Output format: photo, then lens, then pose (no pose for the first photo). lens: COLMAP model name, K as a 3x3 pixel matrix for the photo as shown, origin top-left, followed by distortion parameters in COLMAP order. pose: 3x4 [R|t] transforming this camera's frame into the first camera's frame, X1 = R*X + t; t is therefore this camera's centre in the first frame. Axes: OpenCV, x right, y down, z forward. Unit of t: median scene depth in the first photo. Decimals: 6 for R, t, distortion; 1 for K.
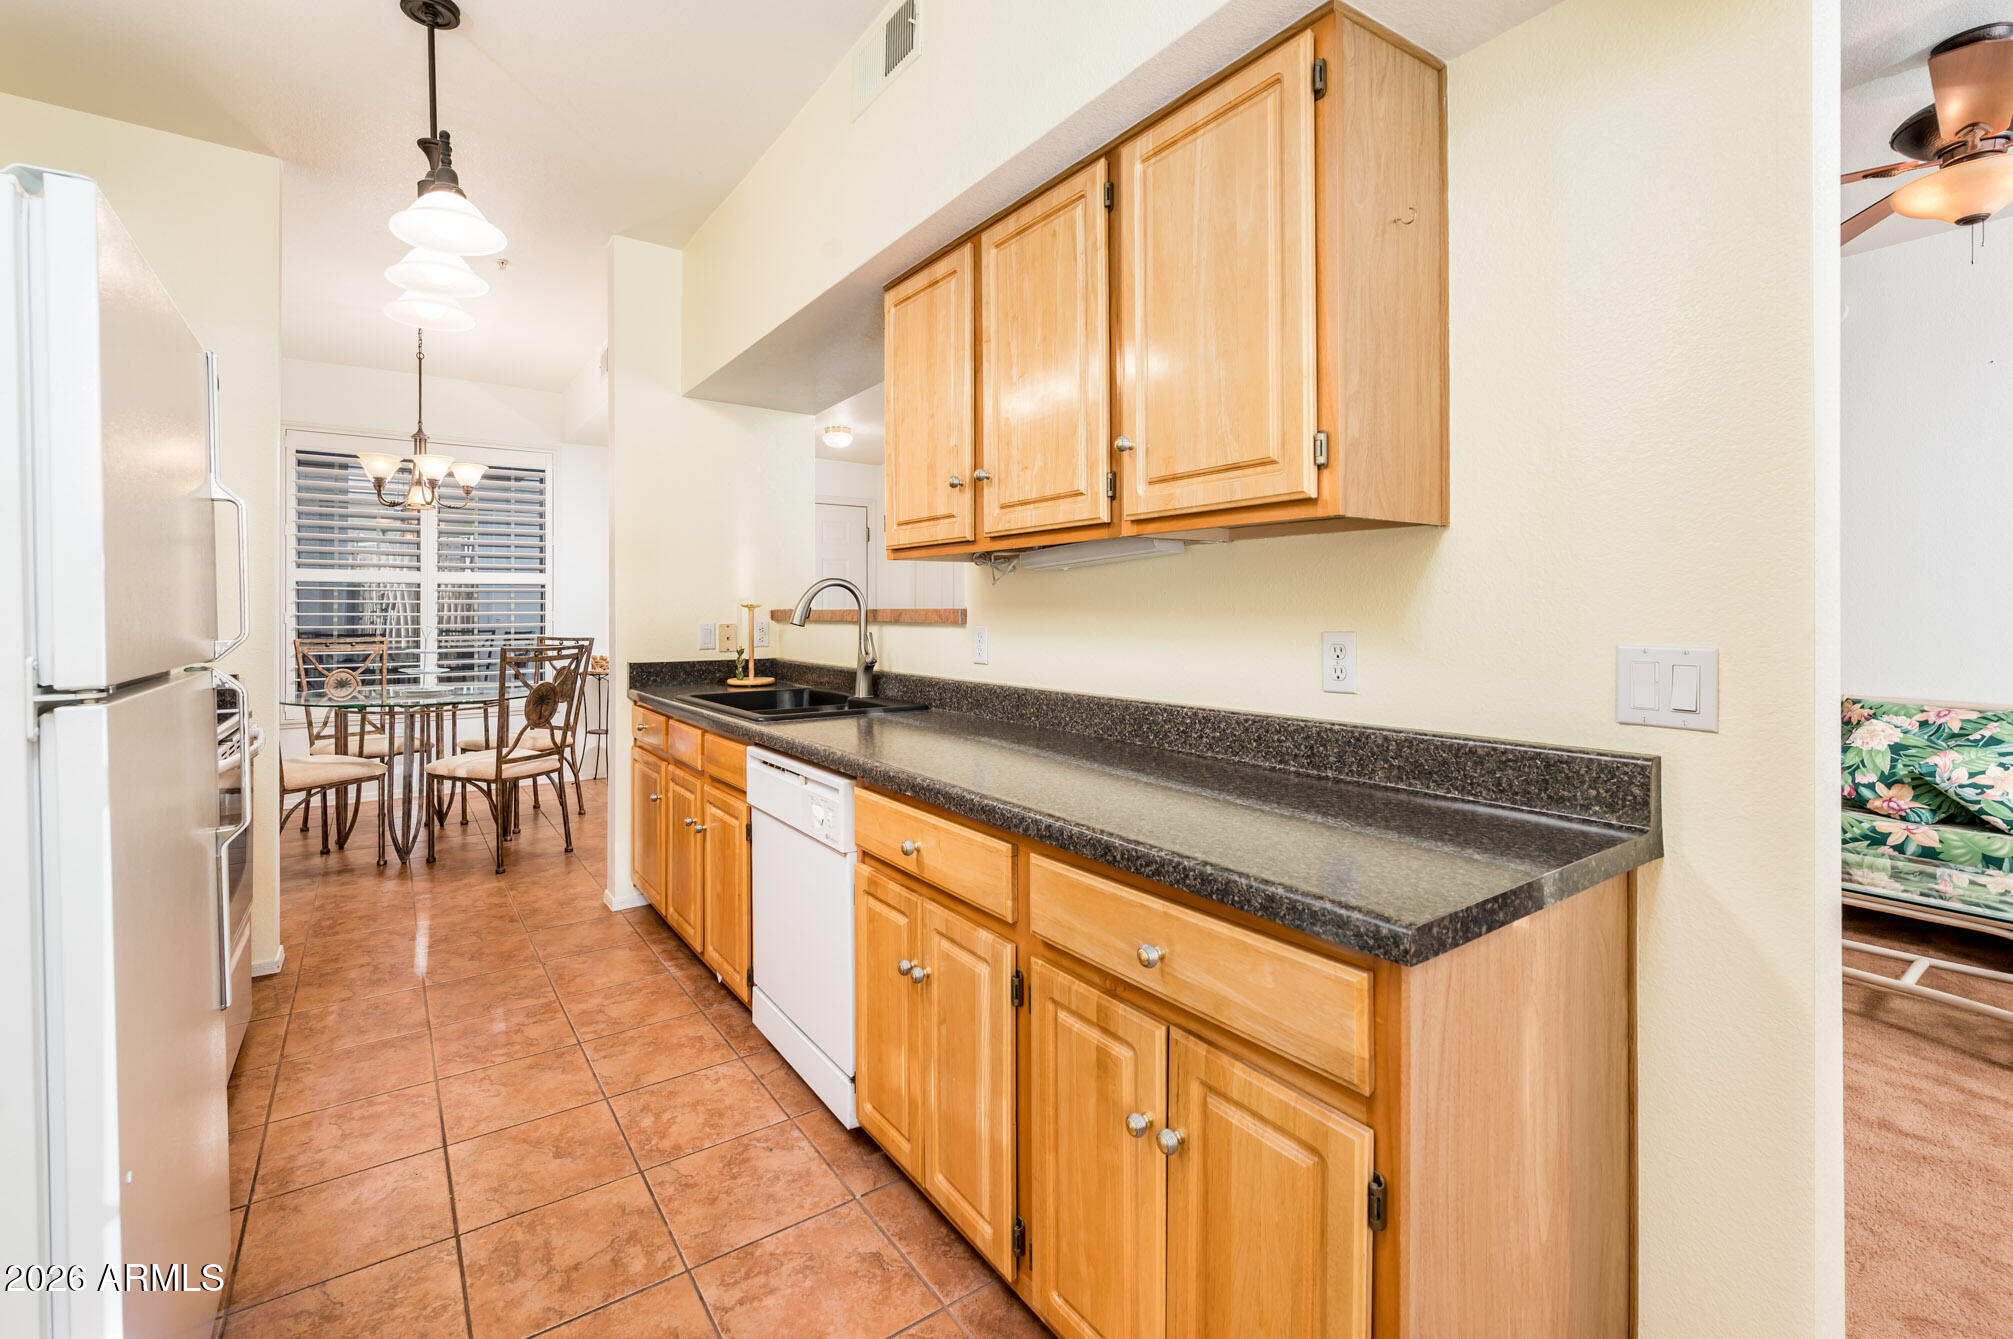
lens RADIAL K [[873.6, 0, 959.4], [0, 873.6, 605.6], [0, 0, 1]] dist [0.000448, 0.000103]
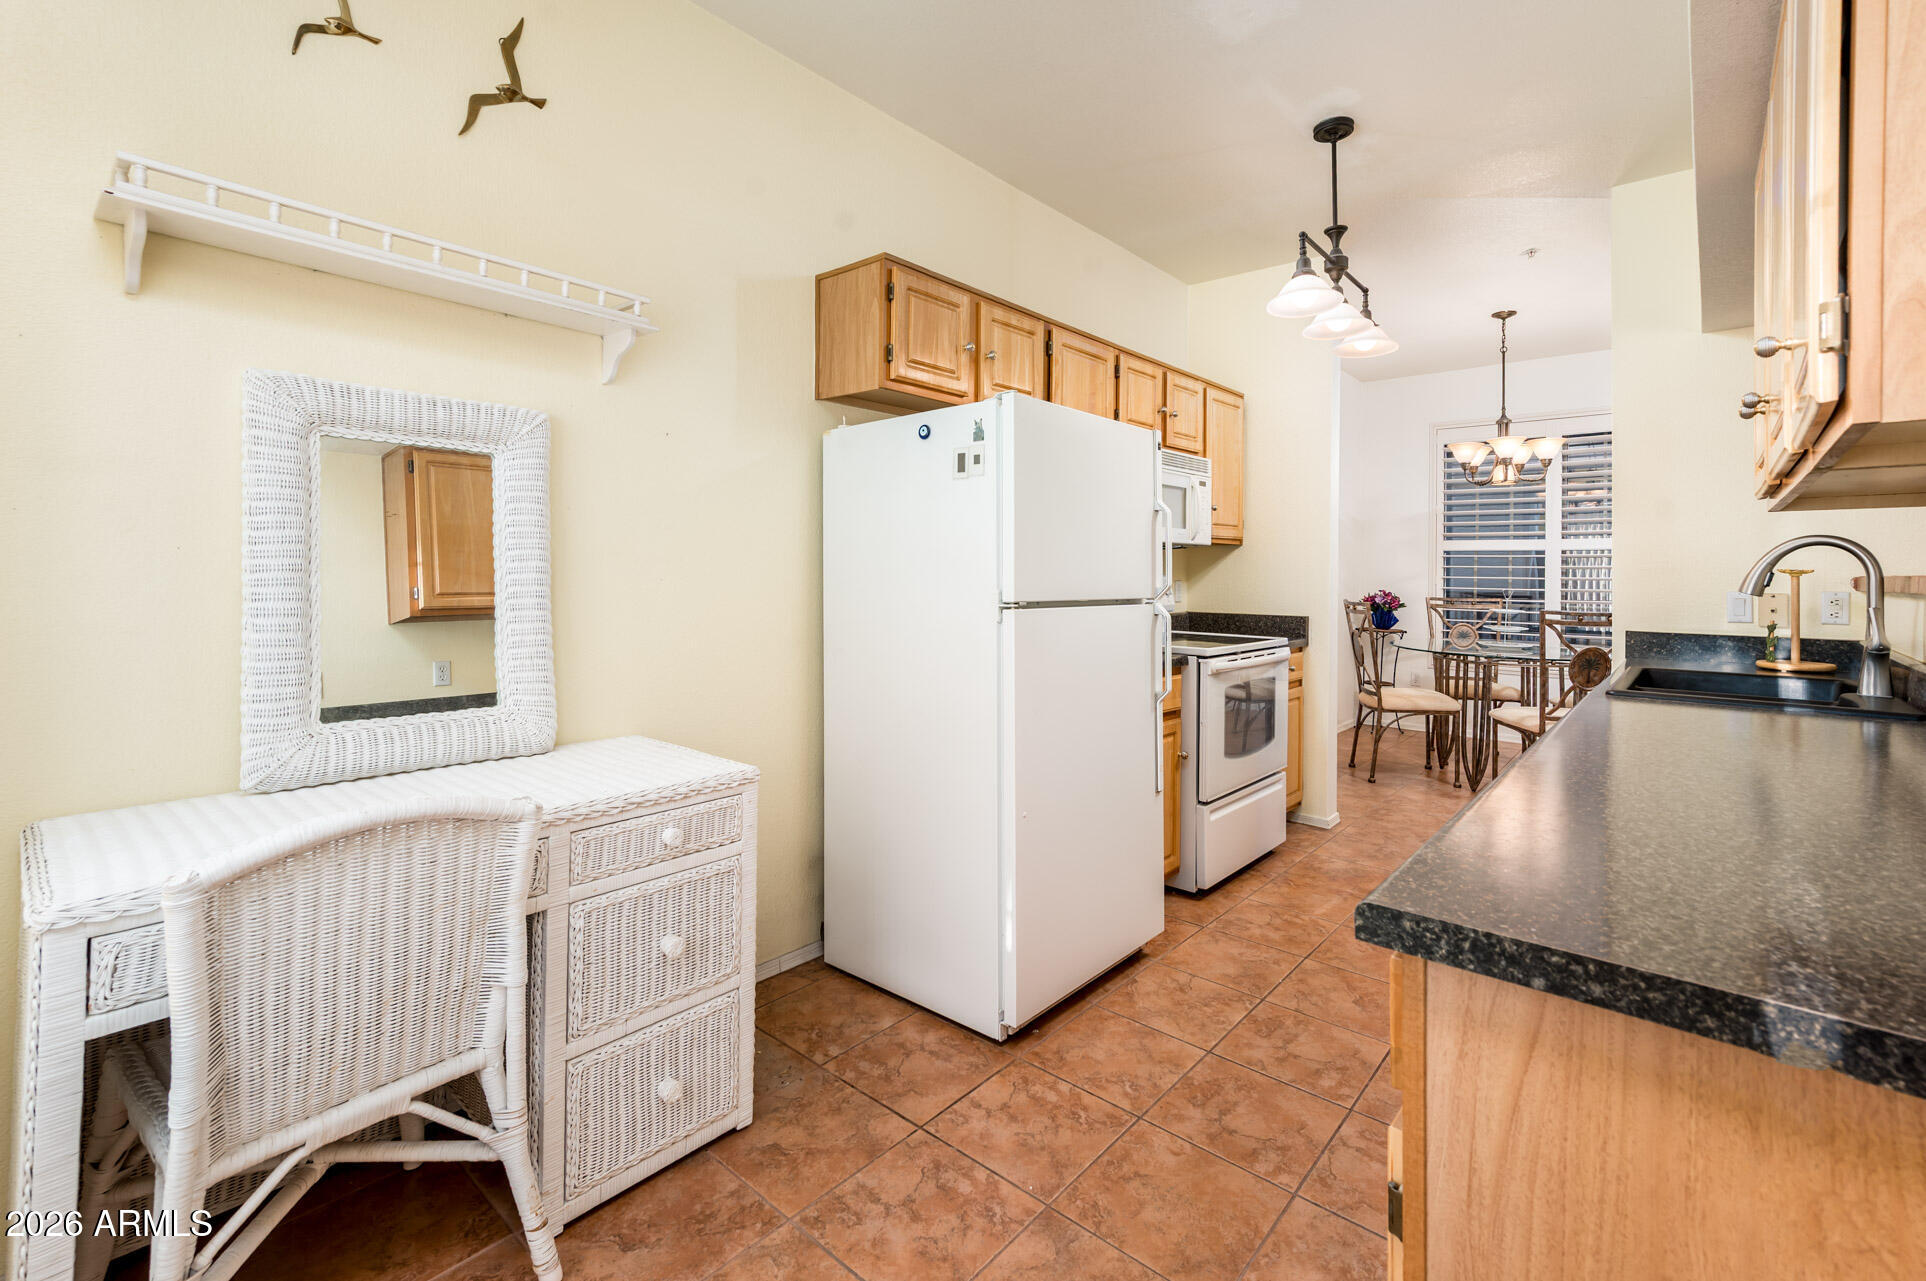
lens RADIAL K [[829.1, 0, 980.6], [0, 829.1, 565.1], [0, 0, 1]] dist [-0.000824, 0.000271]
pose [[0.260520, -0.004768, -0.965457, 0.287615], [-0.003278, 0.999978, -0.005823, 0.001656], [0.965463, 0.004682, 0.260499, 0.080265]]
